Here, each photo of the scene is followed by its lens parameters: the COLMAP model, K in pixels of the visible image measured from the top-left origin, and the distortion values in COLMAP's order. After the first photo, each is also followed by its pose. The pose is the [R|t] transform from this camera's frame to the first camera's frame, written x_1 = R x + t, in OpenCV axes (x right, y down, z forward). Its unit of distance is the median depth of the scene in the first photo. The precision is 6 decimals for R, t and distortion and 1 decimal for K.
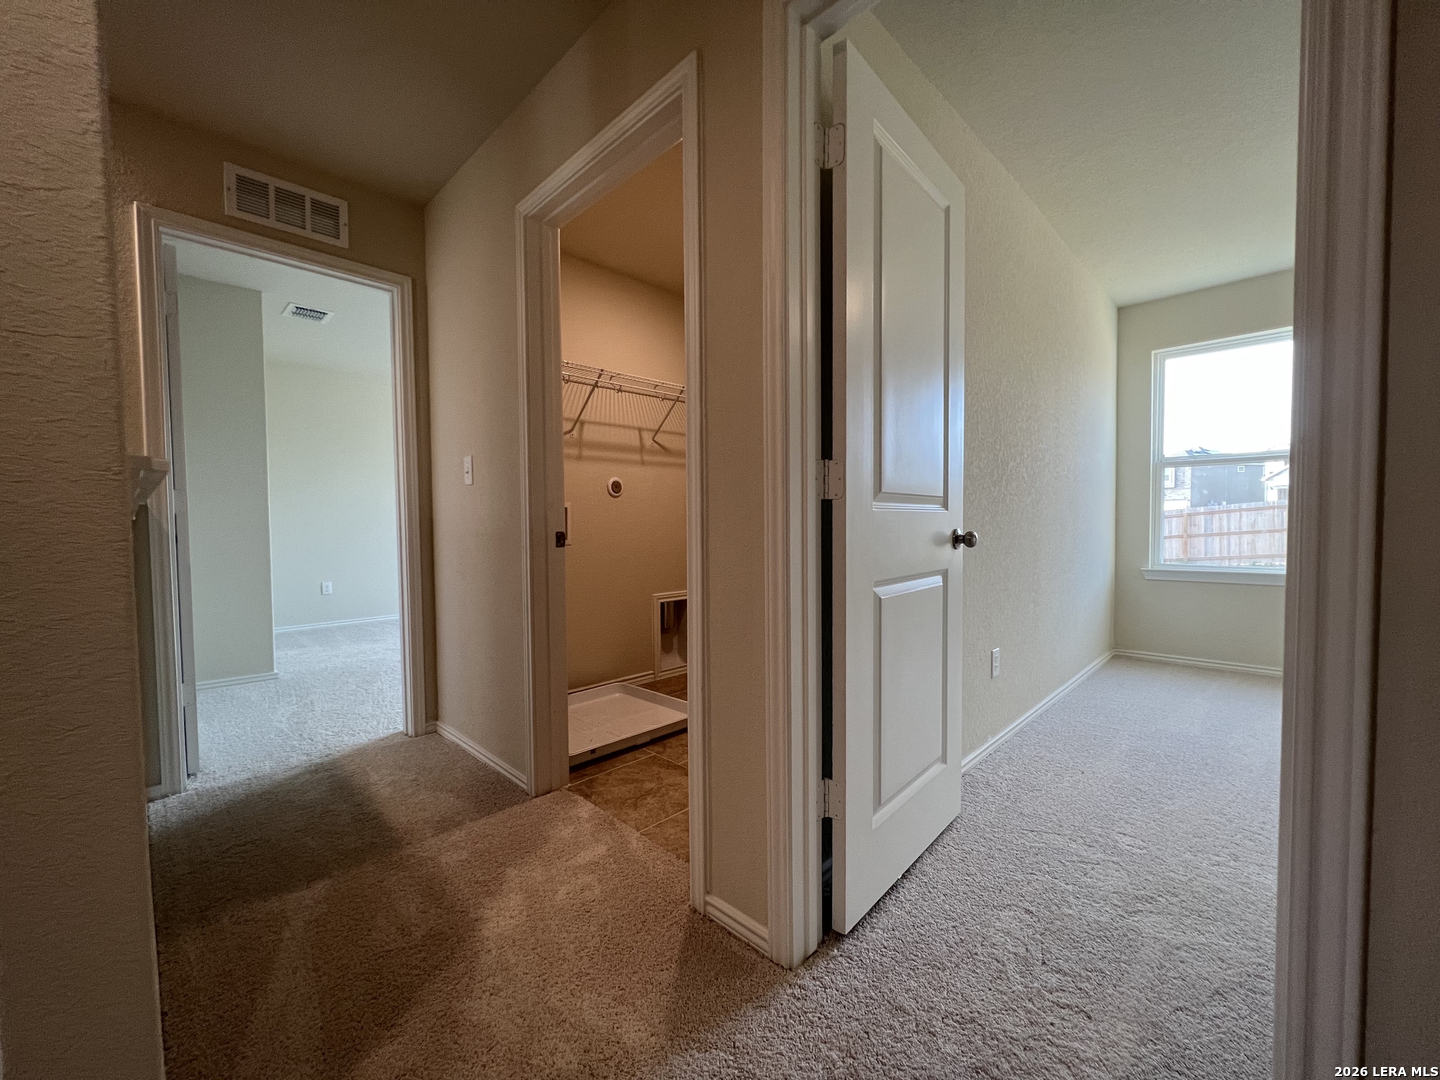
lens RADIAL K [[578.7, 0, 719.9], [0, 578.7, 542.4], [0, 0, 1]] dist [-0.001258, 0.000031]
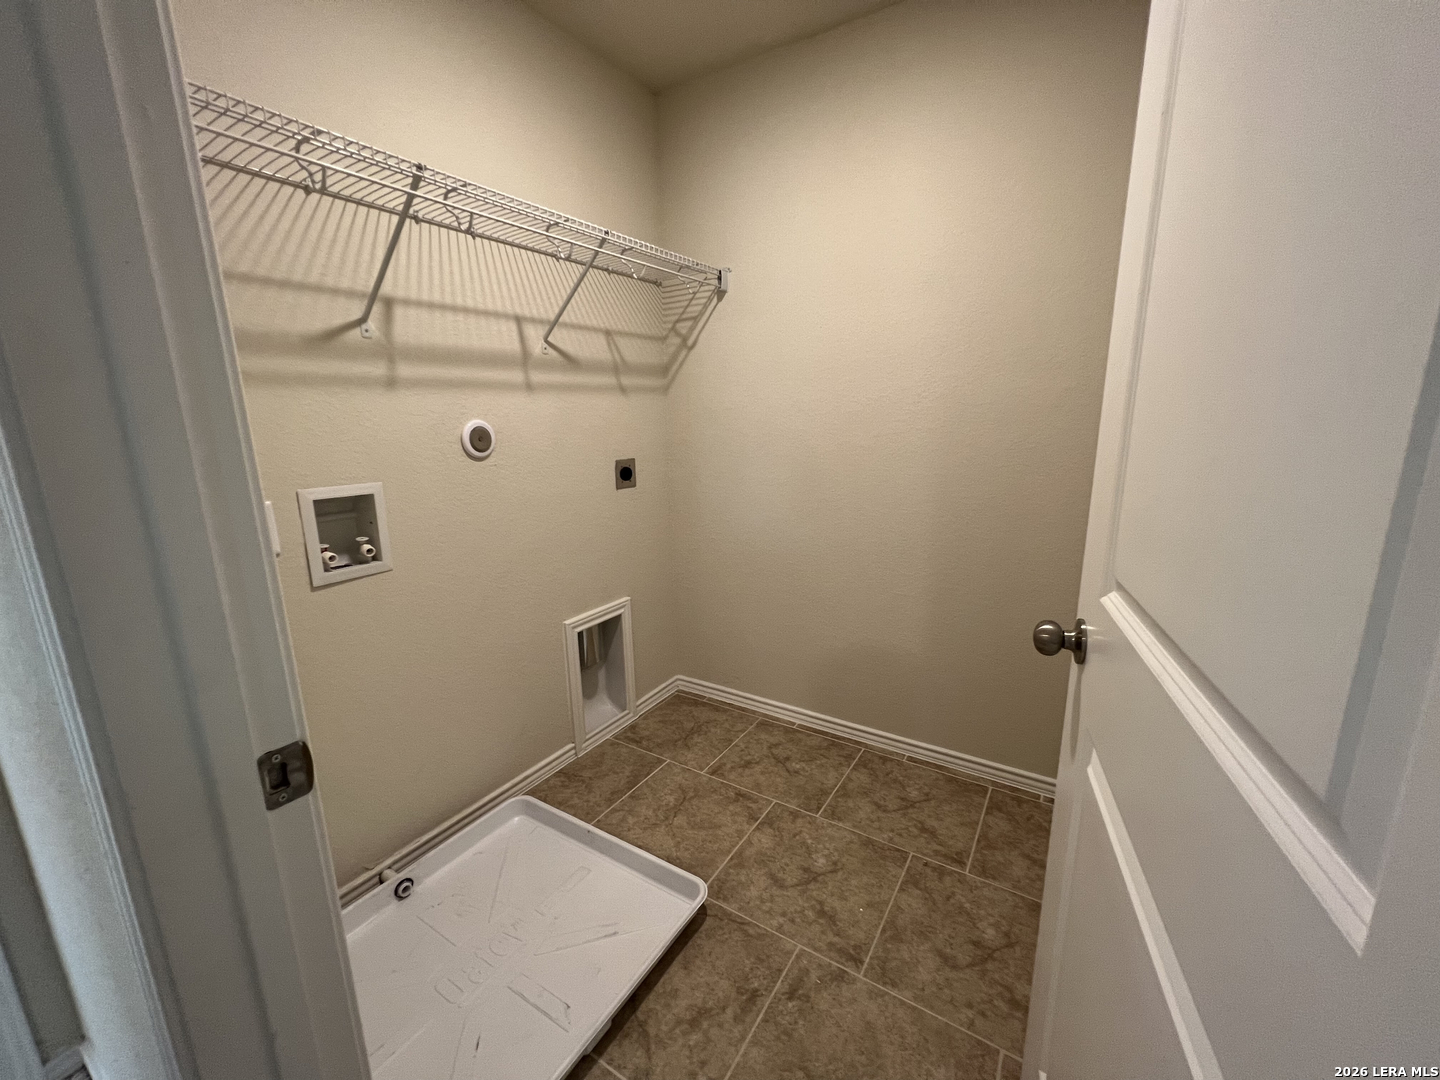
lens RADIAL K [[578.7, 0, 712.2], [0, 578.7, 541.8], [0, 0, 1]] dist [-0.002254, -0.000078]
pose [[0.979470, -0.052026, 0.194759, -0.082542], [0.016704, 0.983747, 0.178784, -0.092953], [-0.200895, -0.171860, 0.964420, 0.450997]]
